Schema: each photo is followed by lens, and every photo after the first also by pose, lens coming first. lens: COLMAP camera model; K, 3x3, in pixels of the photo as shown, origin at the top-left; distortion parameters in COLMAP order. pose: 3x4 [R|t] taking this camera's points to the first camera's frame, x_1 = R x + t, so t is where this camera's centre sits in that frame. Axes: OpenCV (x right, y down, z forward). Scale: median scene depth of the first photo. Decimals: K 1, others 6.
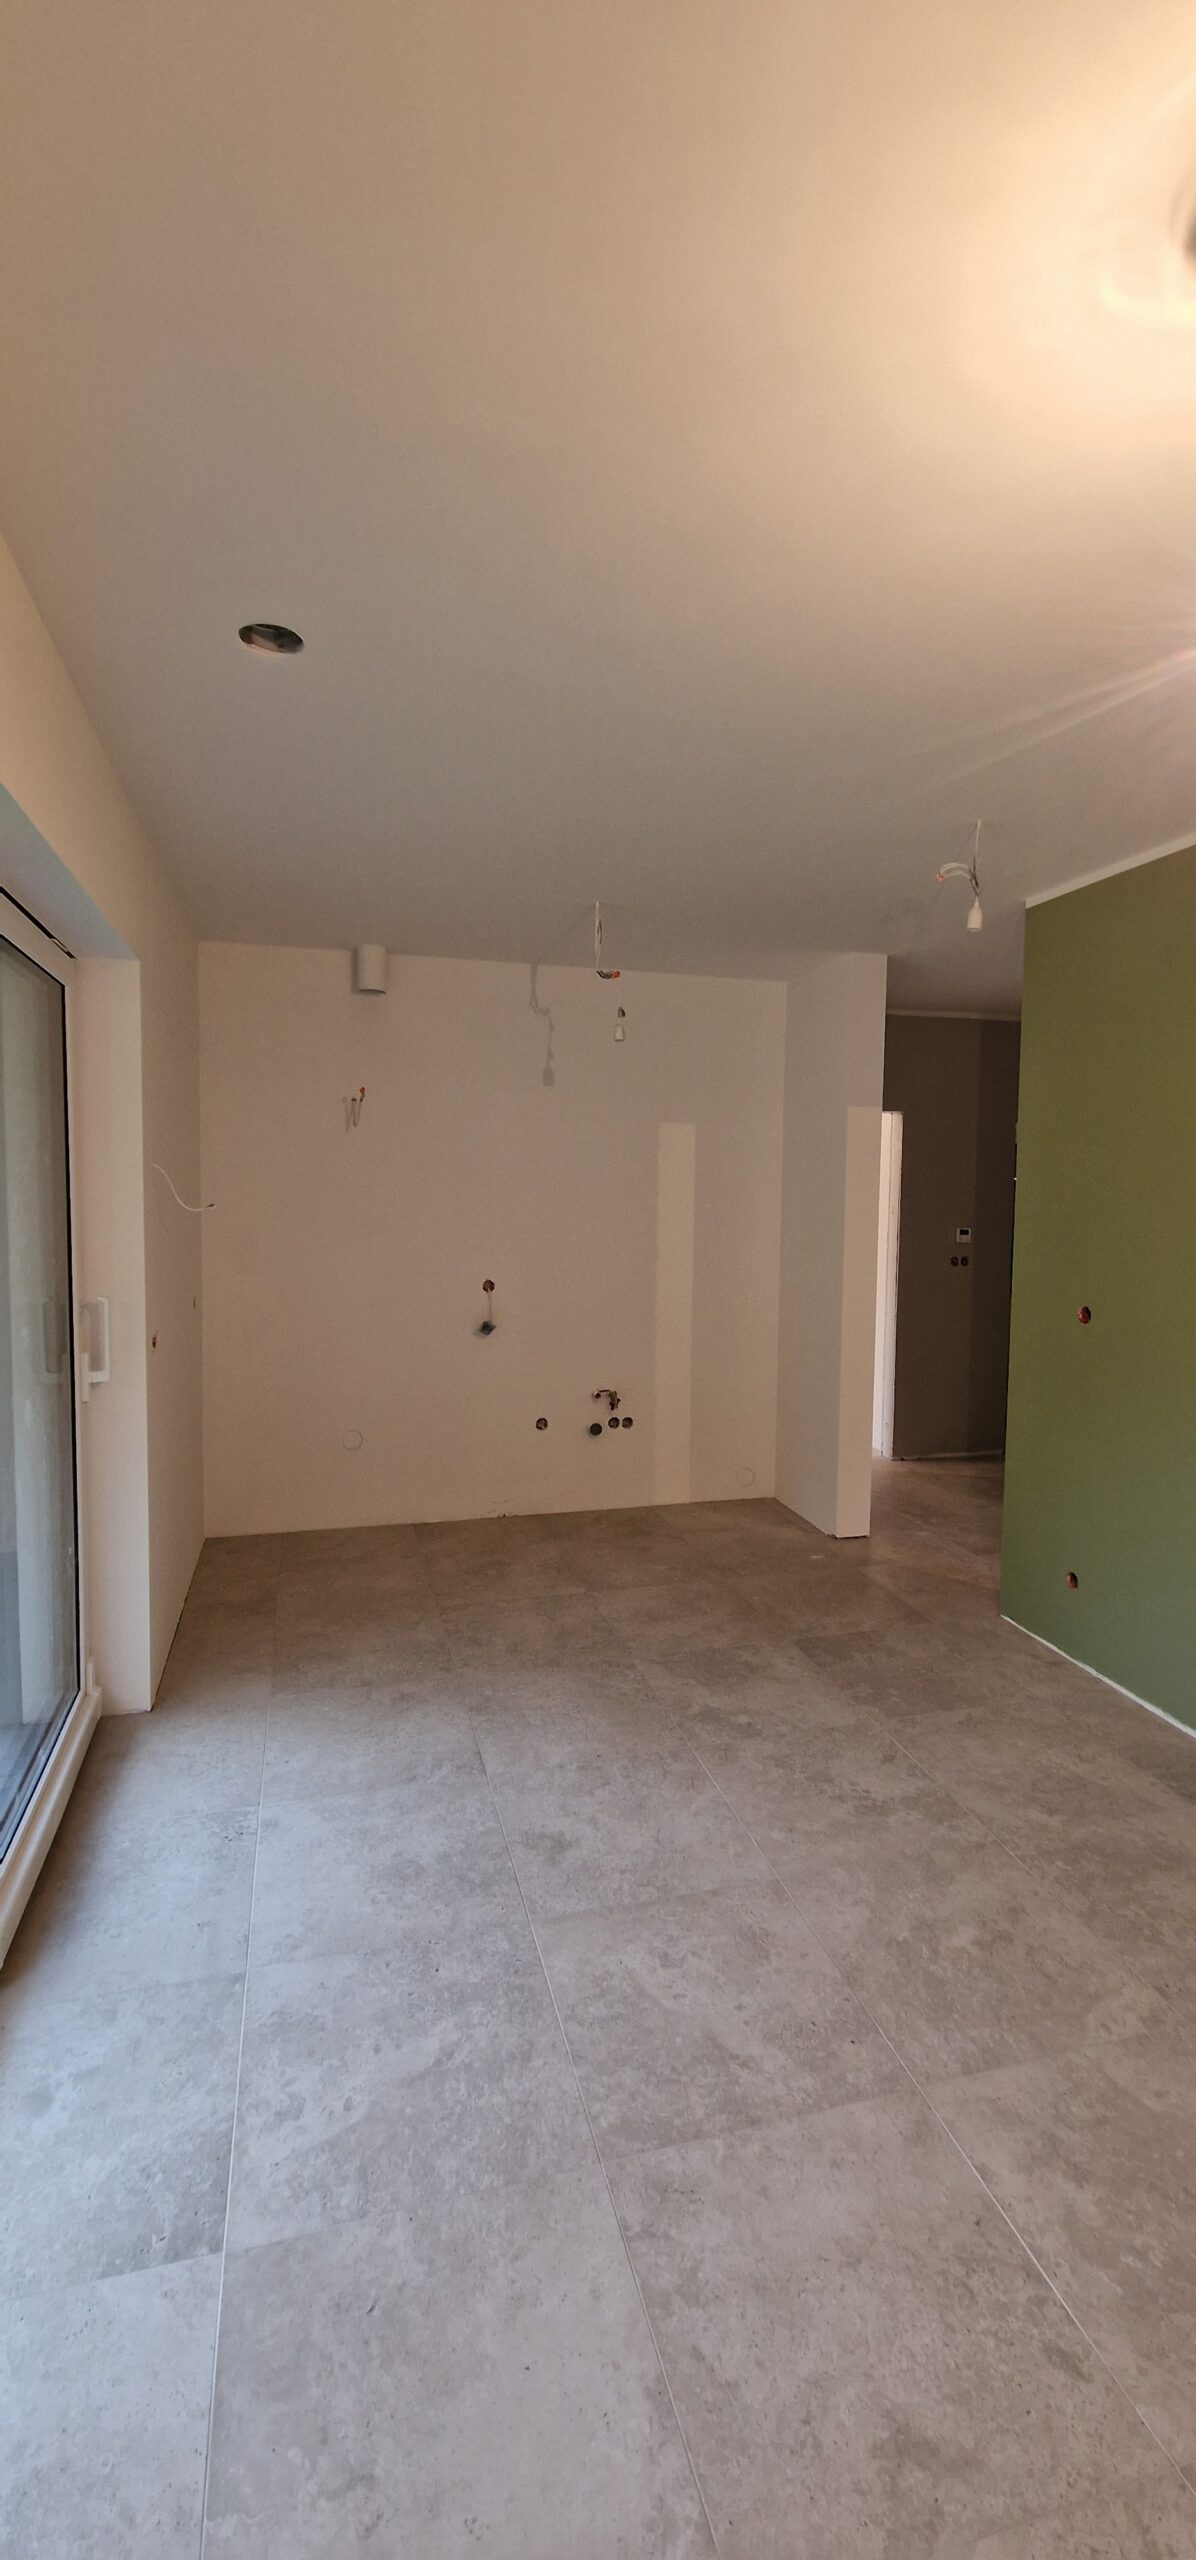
lens RADIAL K [[1017.2, 0, 588.3], [0, 1017.2, 1272.5], [0, 0, 1]] dist [0.001113, -0.000072]
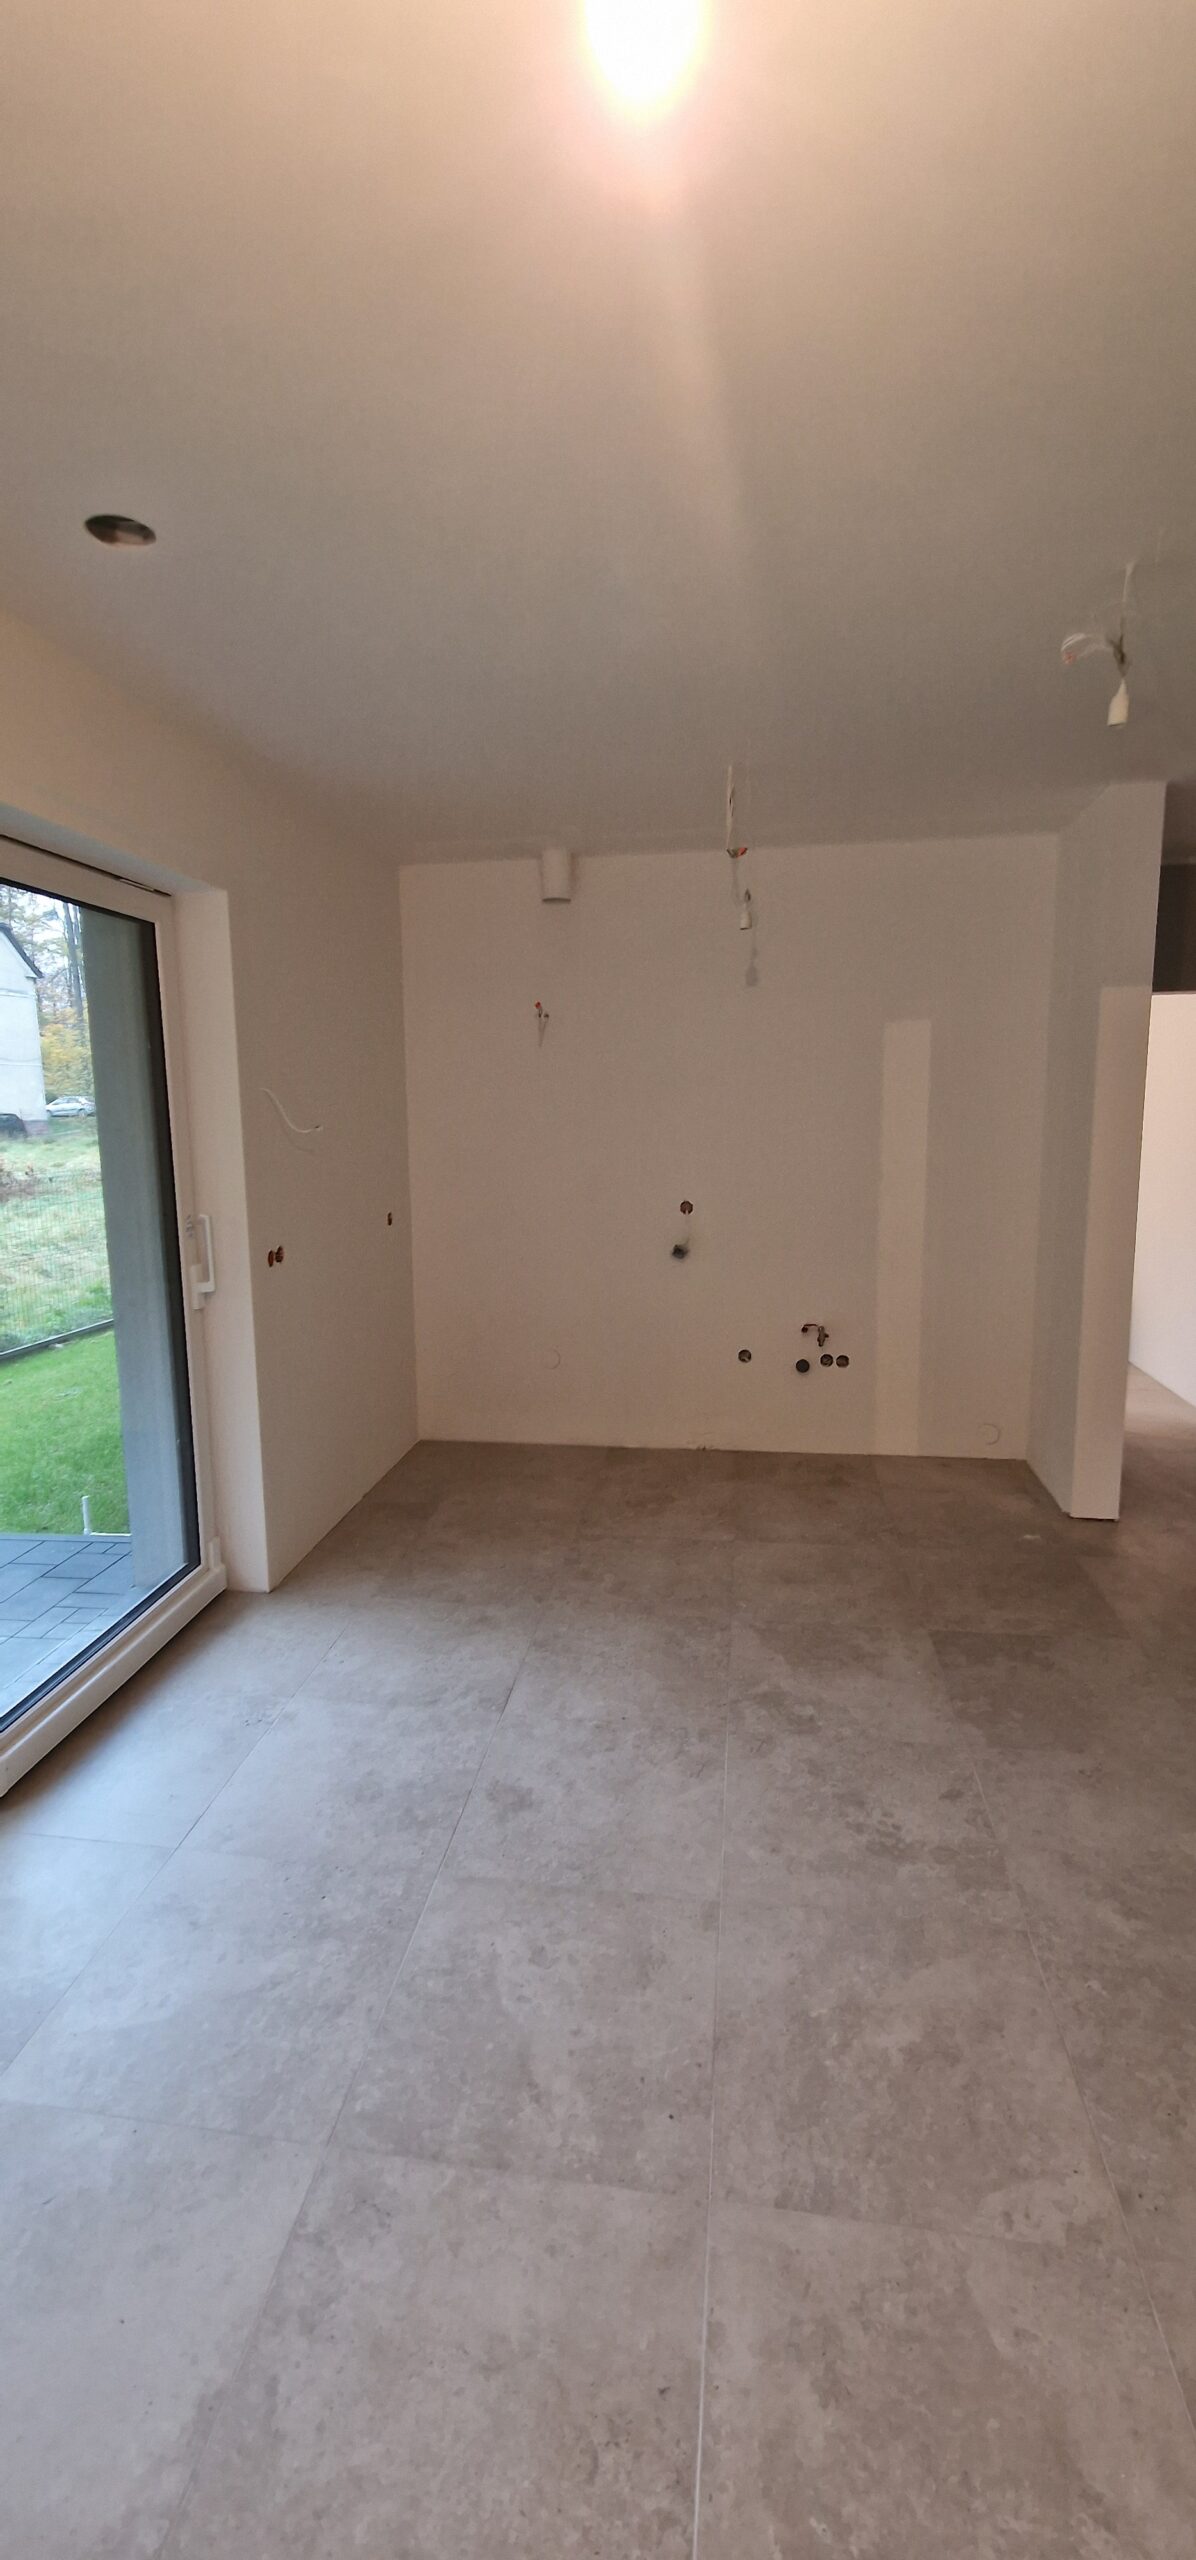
lens RADIAL K [[1022.1, 0, 606.7], [0, 1022.1, 1256.0], [0, 0, 1]] dist [0.009063, -0.006102]
pose [[0.922341, 0.032705, -0.384990, 0.398578], [-0.008125, 0.997833, 0.065301, -0.006157], [0.386291, -0.057102, 0.920608, 0.186926]]
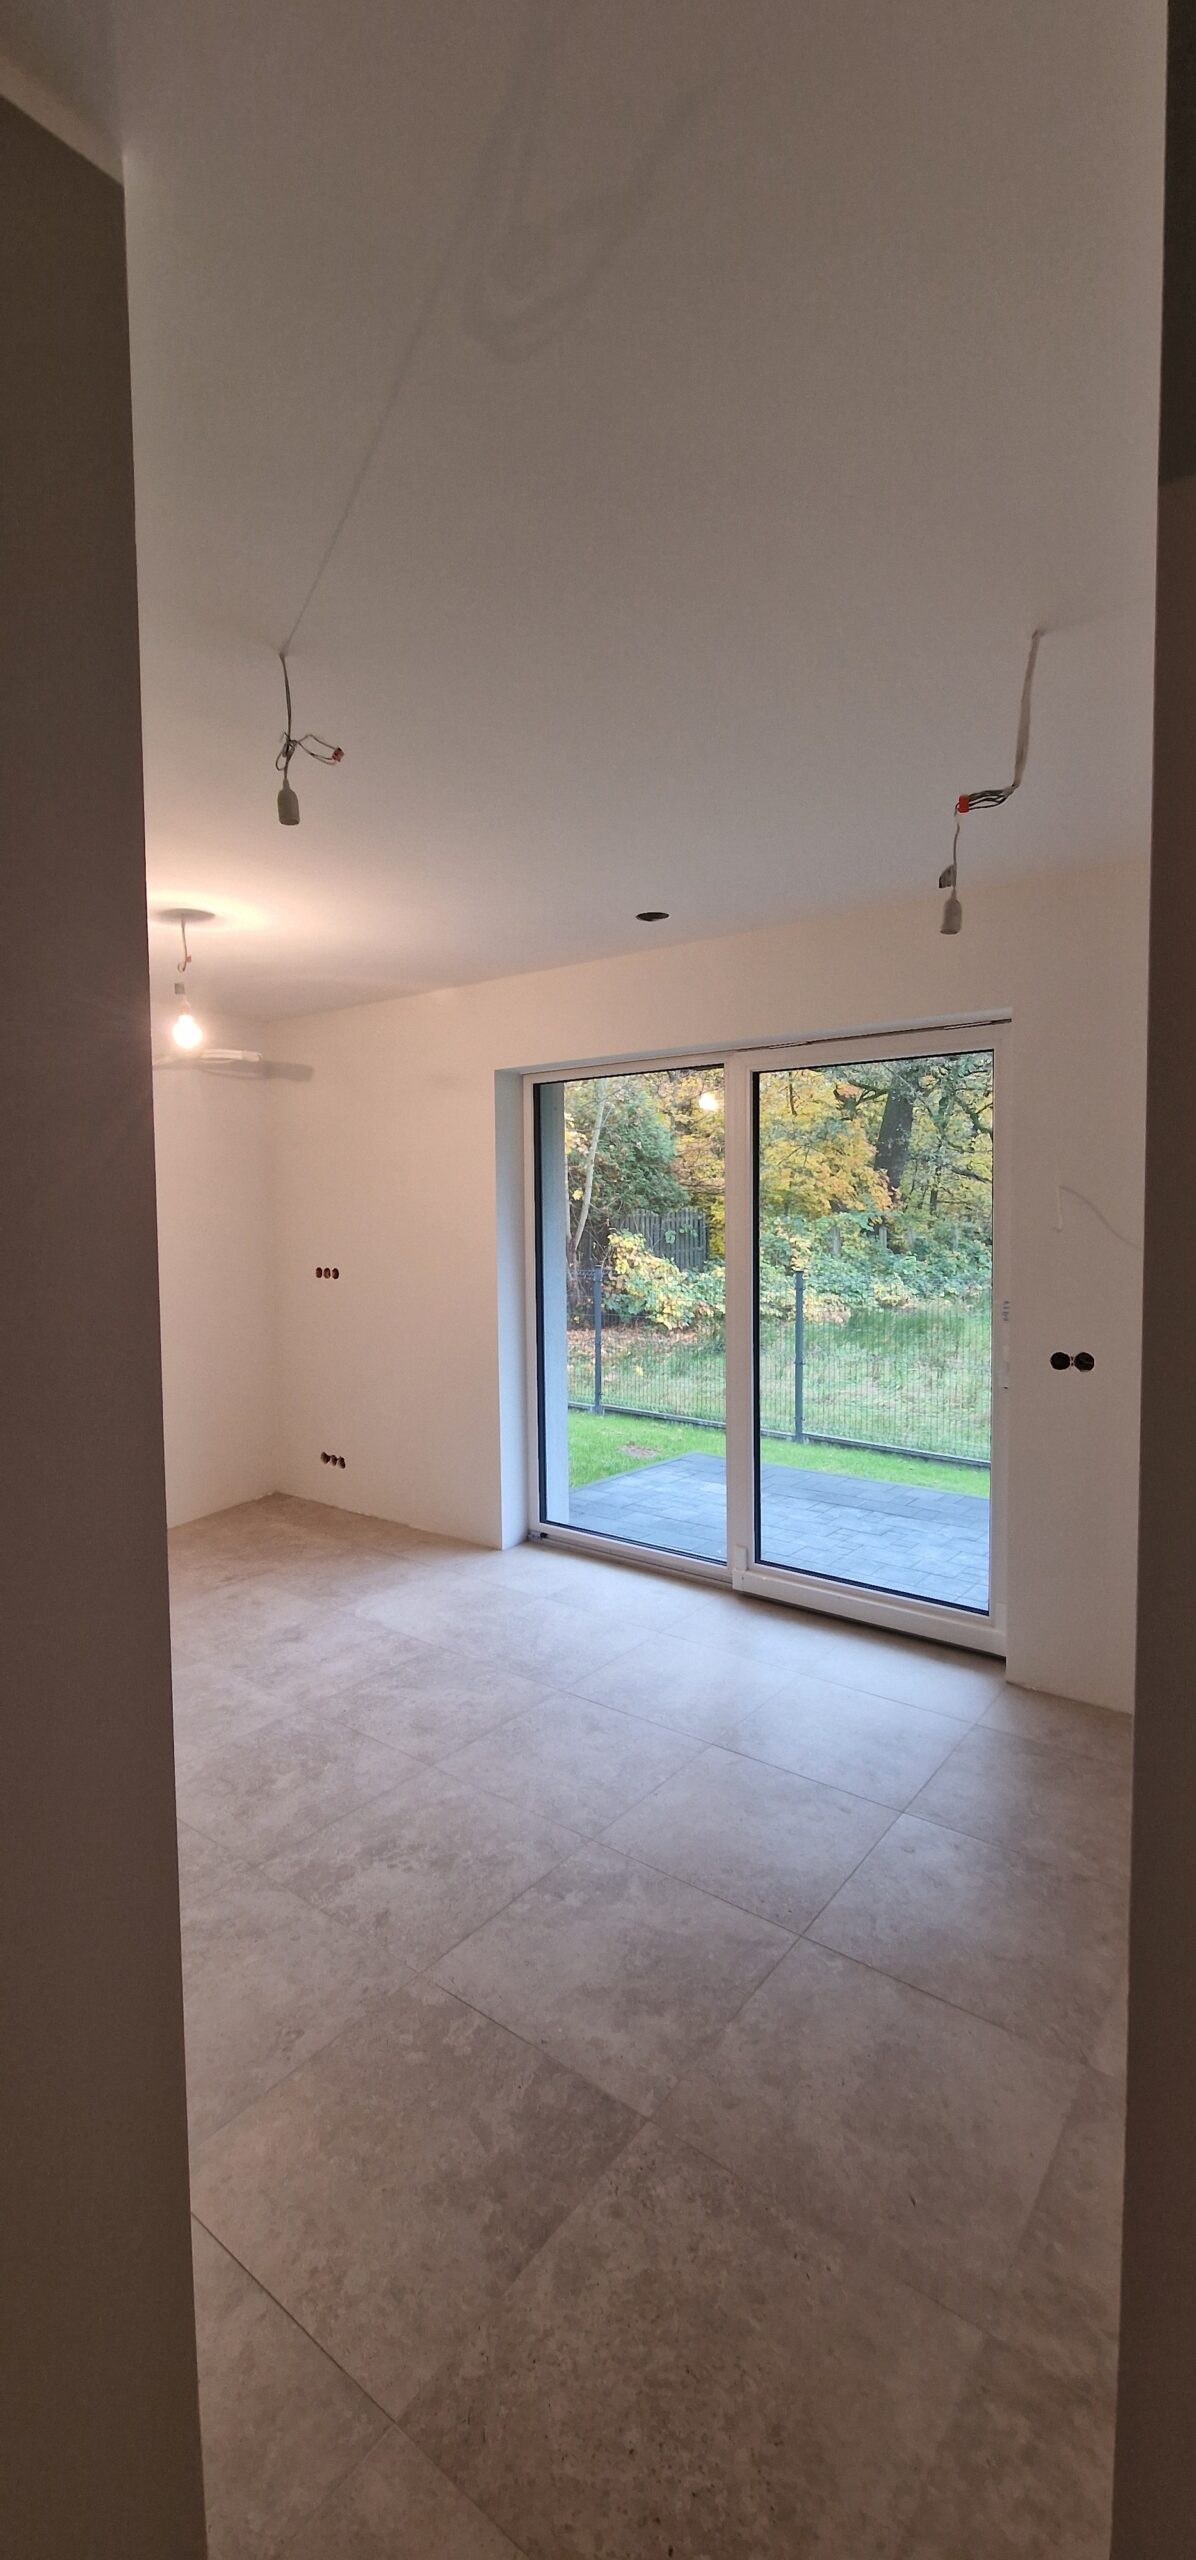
lens RADIAL K [[1049.3, 0, 598.1], [0, 1049.3, 1259.9], [0, 0, 1]] dist [0.000763, -0.002674]
pose [[-0.786091, 0.028944, -0.617433, 0.767025], [-0.051078, 0.992445, 0.111555, -0.162032], [0.615997, 0.119229, -0.778673, 1.969001]]
